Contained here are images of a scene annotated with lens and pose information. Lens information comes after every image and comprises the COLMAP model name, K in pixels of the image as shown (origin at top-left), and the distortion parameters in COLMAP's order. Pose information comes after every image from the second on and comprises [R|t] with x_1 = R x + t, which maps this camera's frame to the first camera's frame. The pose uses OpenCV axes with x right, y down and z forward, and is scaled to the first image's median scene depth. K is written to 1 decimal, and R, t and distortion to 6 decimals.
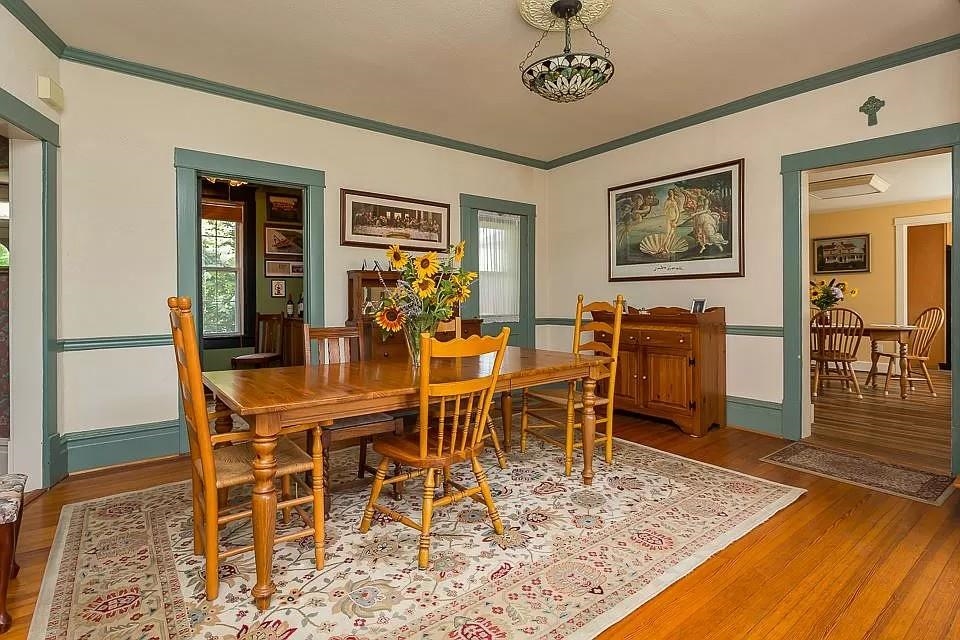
lens RADIAL K [[457.4, 0, 492.5], [0, 457.4, 298.3], [0, 0, 1]] dist [-0.000114, 0.001858]
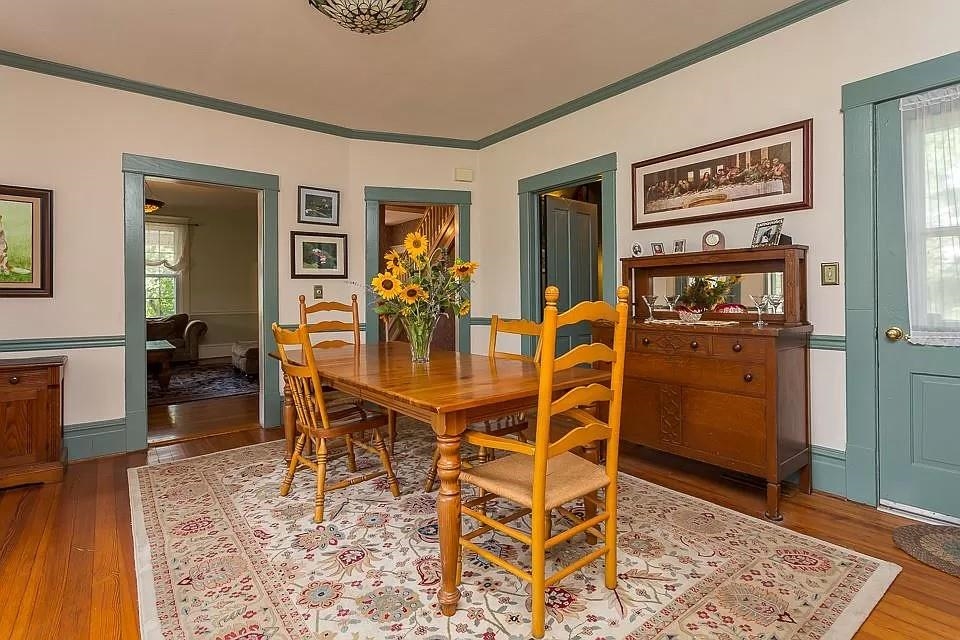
lens RADIAL K [[457.4, 0, 467.0], [0, 457.4, 291.7], [0, 0, 1]] dist [-0.000114, 0.001858]
pose [[0.014642, -0.000212, -0.999893, 0.520580], [0.009468, 0.999955, -0.000073, -0.002197], [0.999848, -0.009466, 0.014643, 0.667430]]
